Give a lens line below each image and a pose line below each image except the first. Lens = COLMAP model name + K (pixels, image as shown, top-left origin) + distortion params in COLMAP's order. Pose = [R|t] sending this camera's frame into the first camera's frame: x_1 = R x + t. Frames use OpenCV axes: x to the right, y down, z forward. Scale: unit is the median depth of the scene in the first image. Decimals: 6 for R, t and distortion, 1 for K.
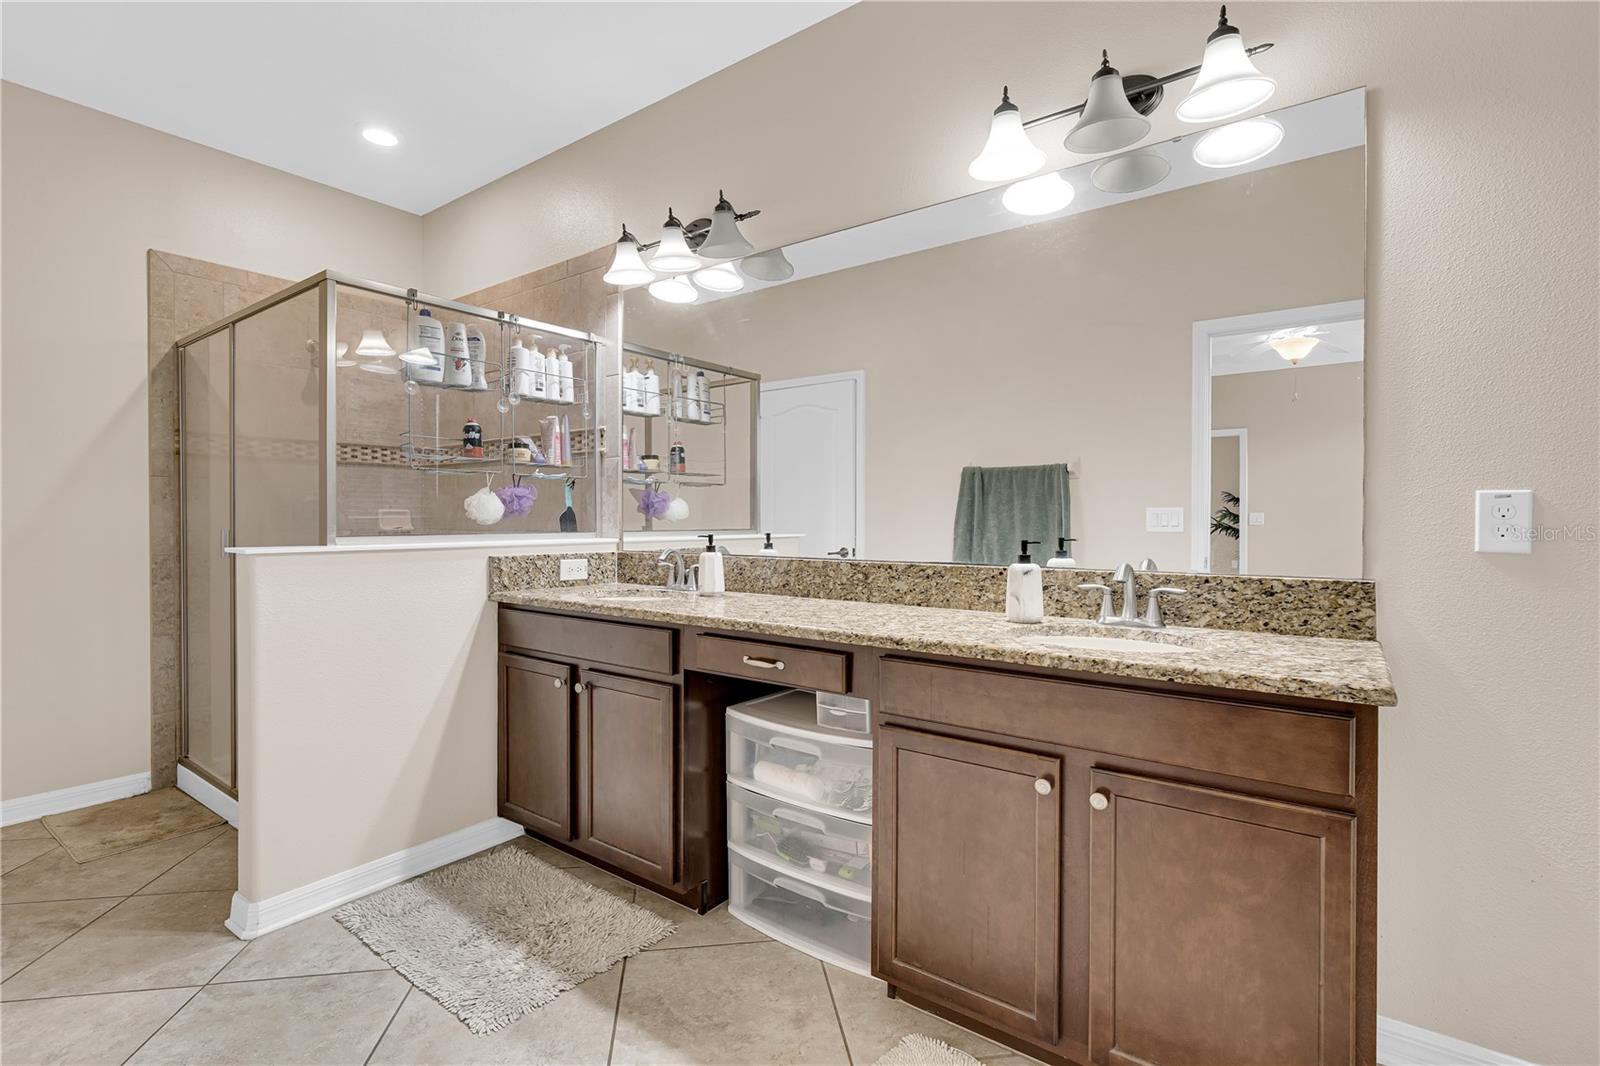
lens RADIAL K [[747.5, 0, 797.9], [0, 747.5, 527.6], [0, 0, 1]] dist [-0.004185, -0.000143]
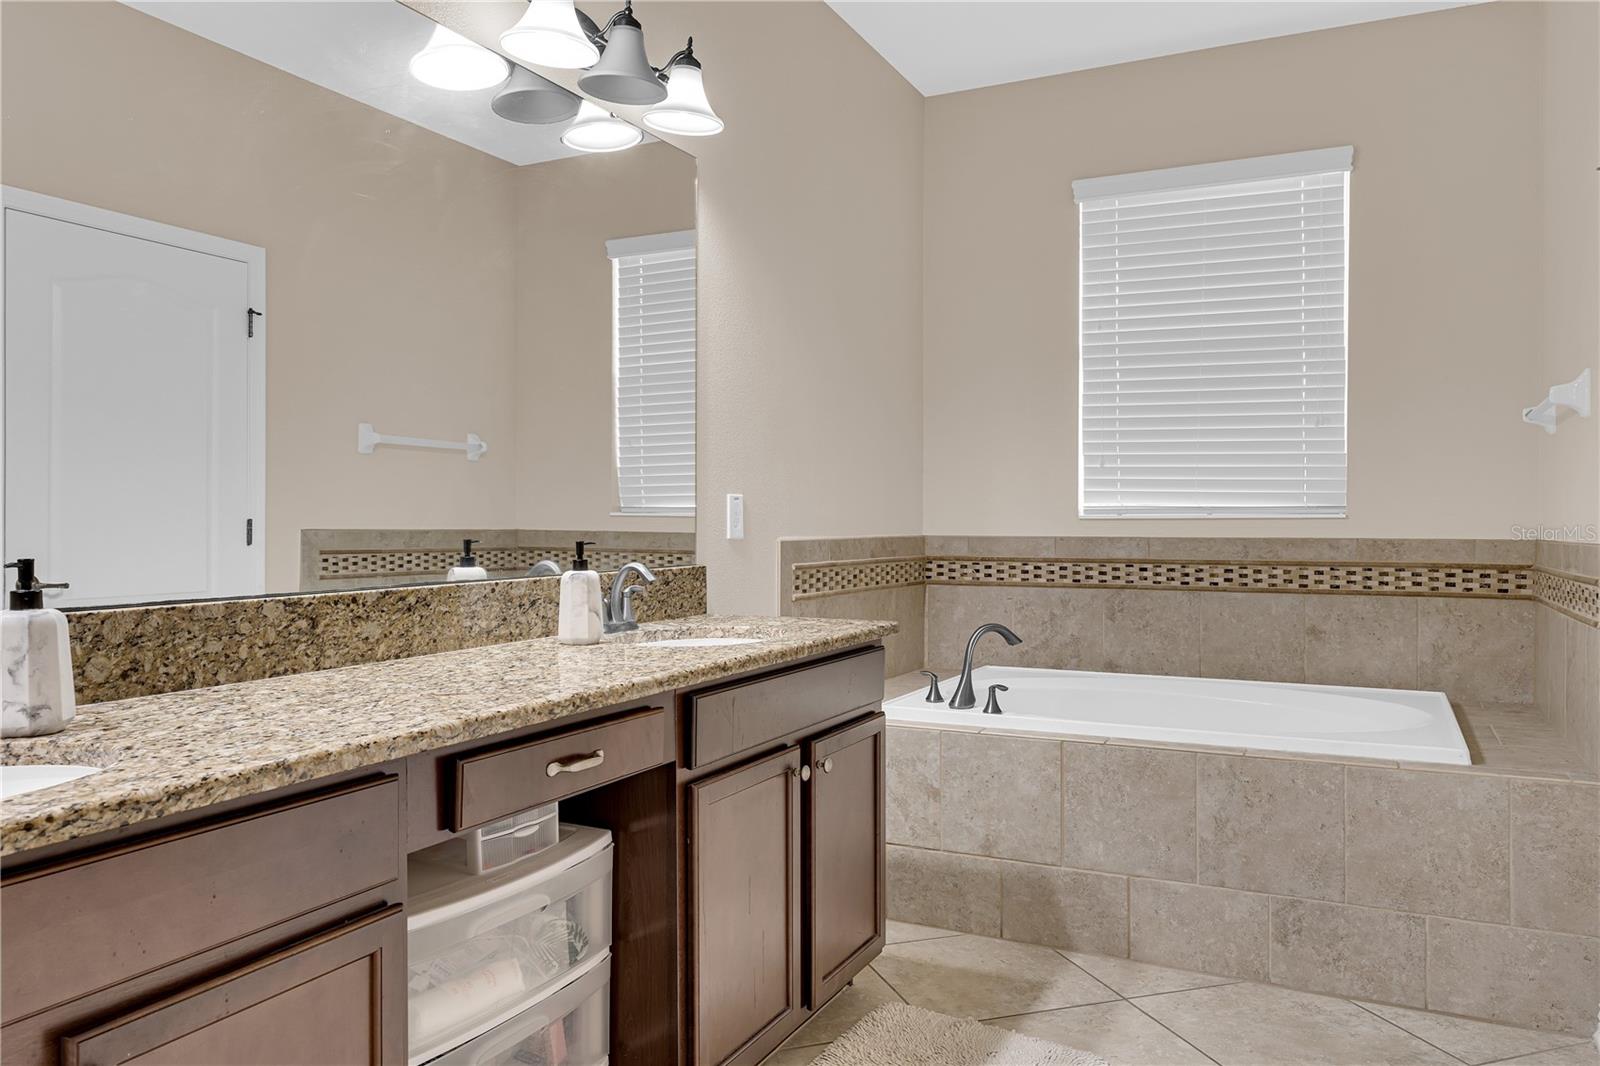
lens RADIAL K [[1179.2, 0, 799.8], [0, 1179.2, 528.3], [0, 0, 1]] dist [0.001305, 0.000619]
pose [[-0.186764, -0.009922, 0.982355, -0.824324], [0.011482, 0.999859, 0.012282, -0.008130], [-0.982338, 0.013573, -0.186624, 0.848849]]
